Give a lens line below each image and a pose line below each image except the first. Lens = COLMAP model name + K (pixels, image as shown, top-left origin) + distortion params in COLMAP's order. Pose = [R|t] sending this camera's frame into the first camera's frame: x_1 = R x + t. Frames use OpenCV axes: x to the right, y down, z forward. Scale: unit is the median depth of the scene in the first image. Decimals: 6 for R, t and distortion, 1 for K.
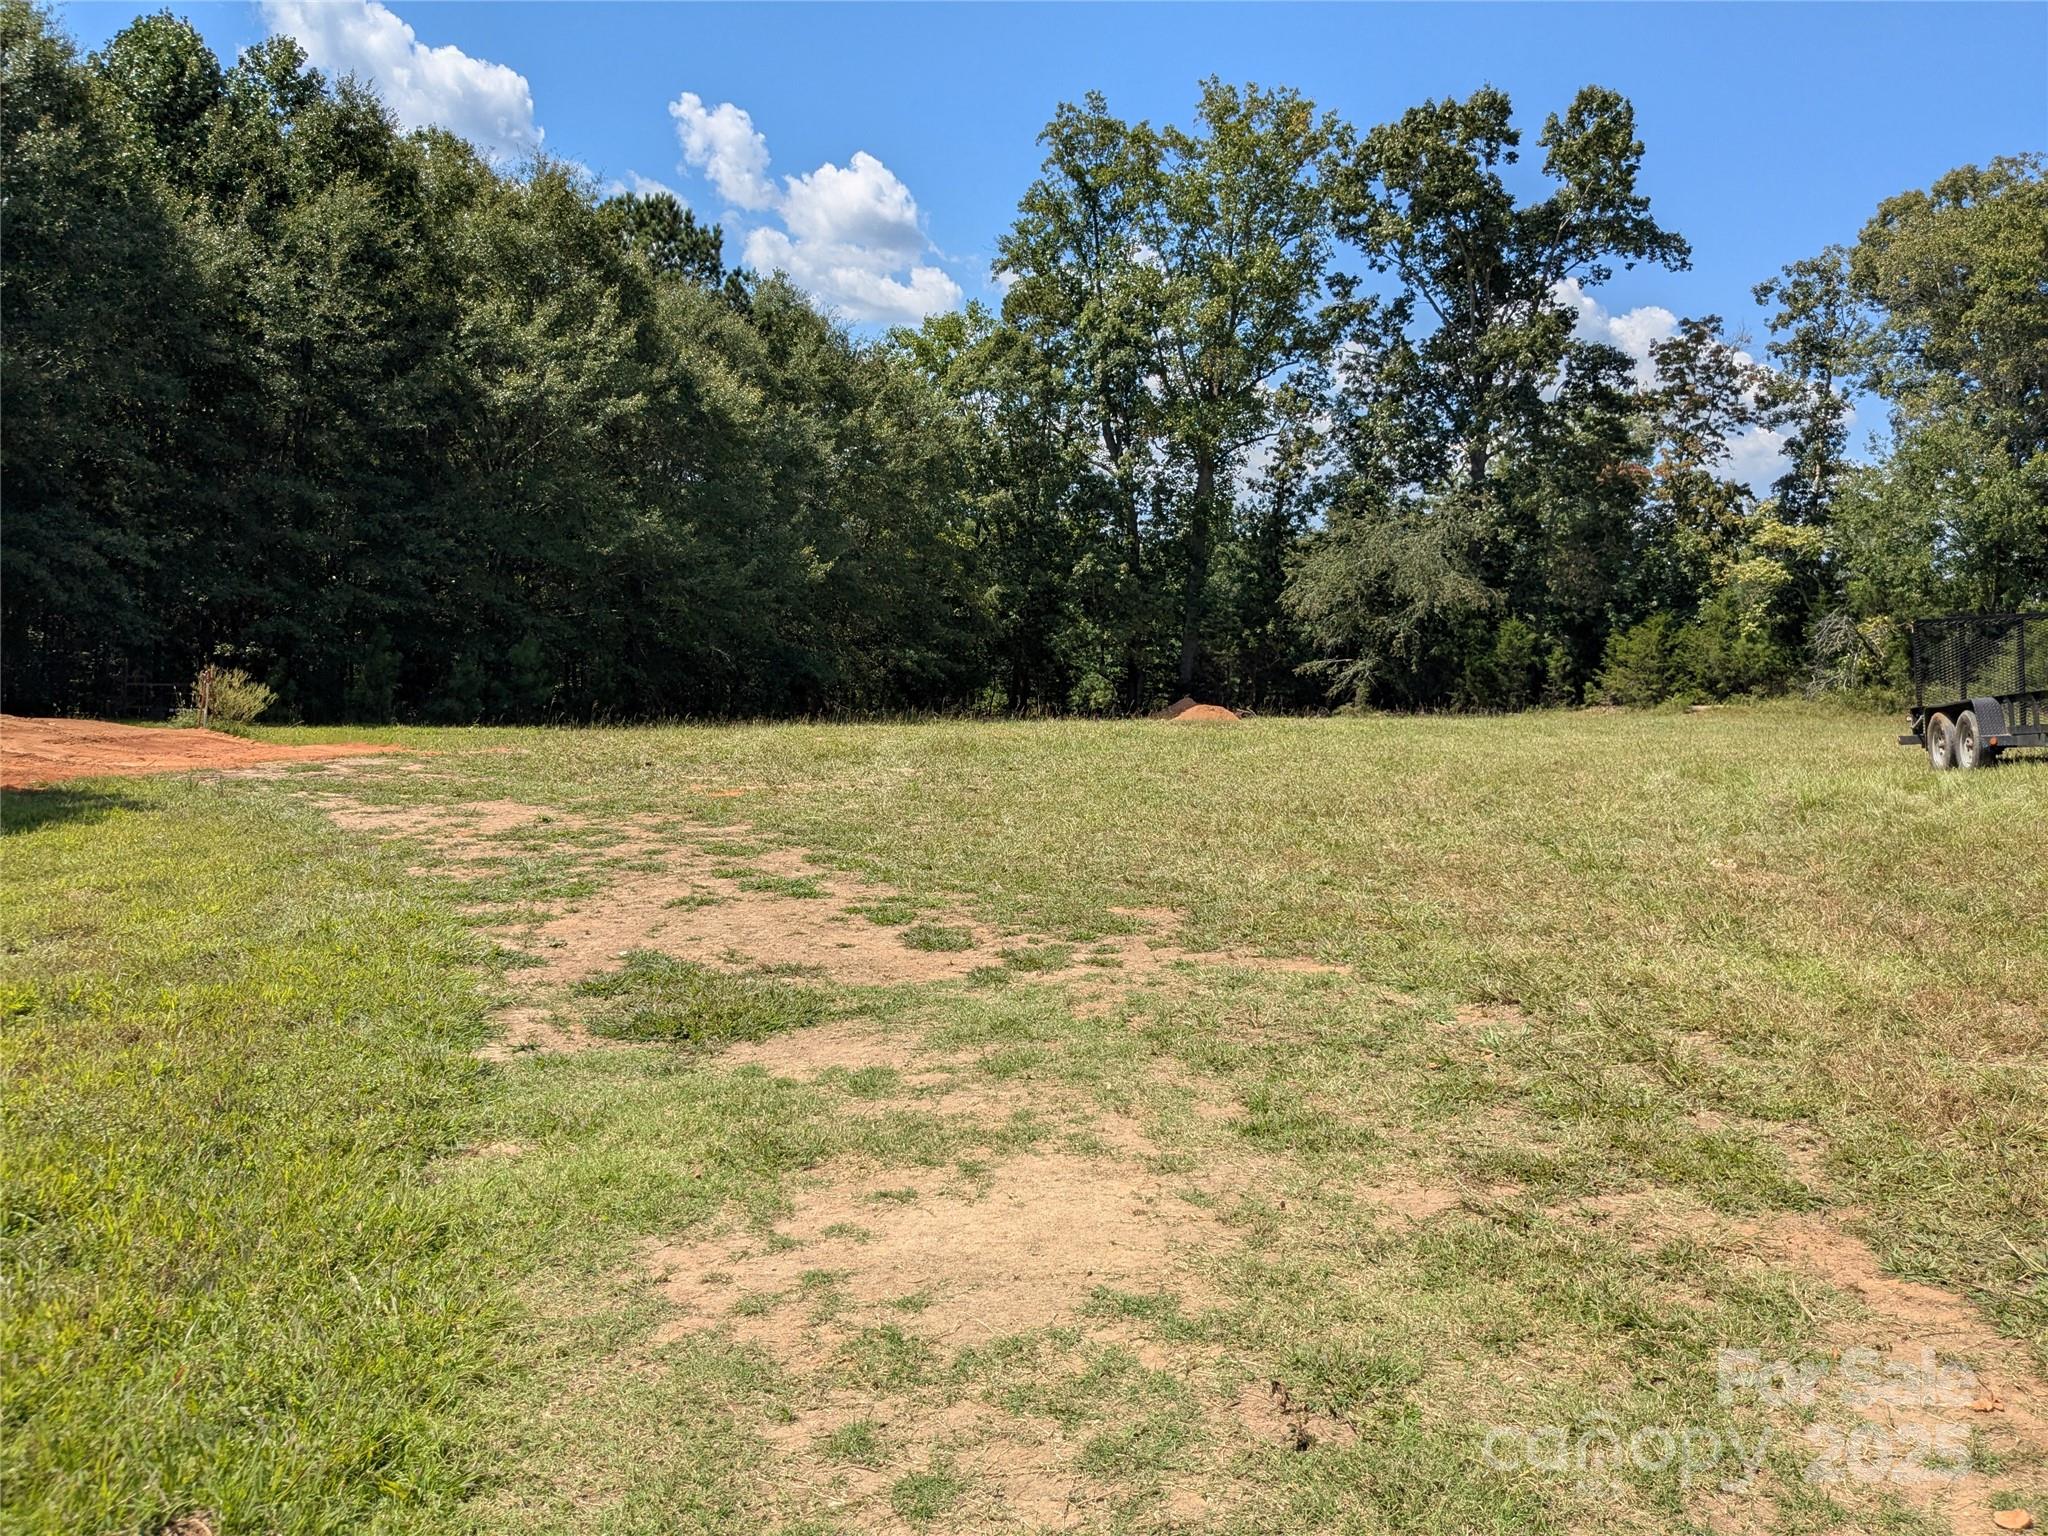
lens RADIAL K [[1583.7, 0, 1024.0], [0, 1583.7, 768.0], [0, 0, 1]] dist [-0.000031, -0.032678]
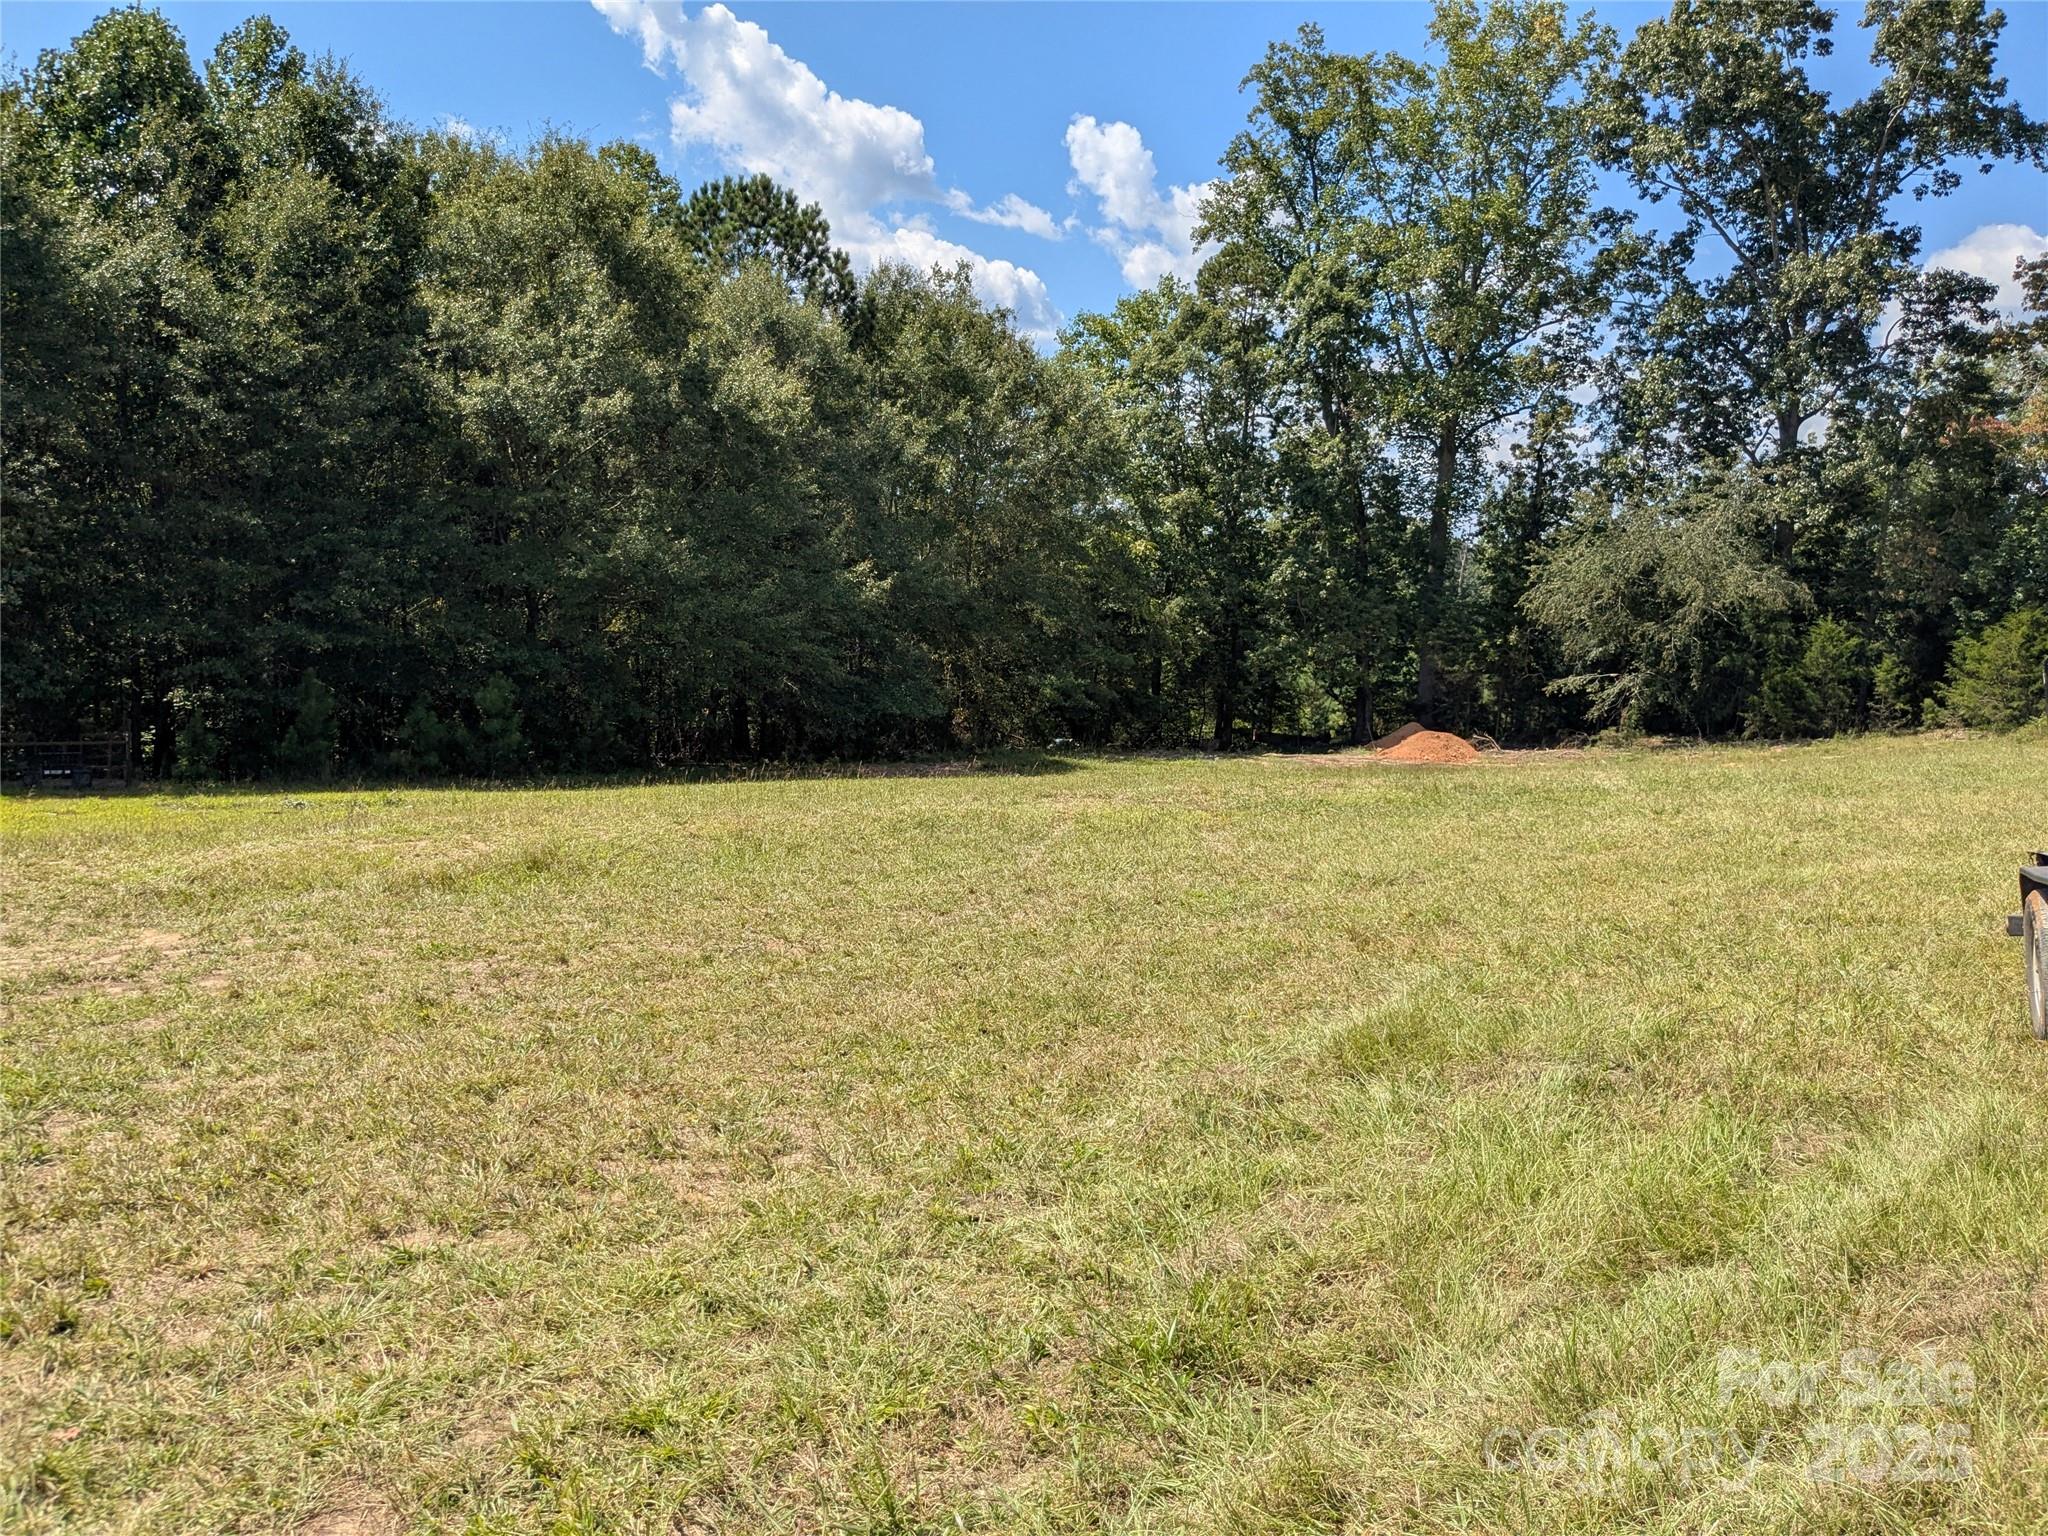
lens RADIAL K [[1583.7, 0, 1024.0], [0, 1583.7, 768.0], [0, 0, 1]] dist [-0.000031, -0.032678]
pose [[0.971653, -0.004642, -0.236366, 0.100790], [0.003143, 0.999972, -0.006718, -0.015338], [0.236391, 0.005785, 0.971641, 0.129358]]
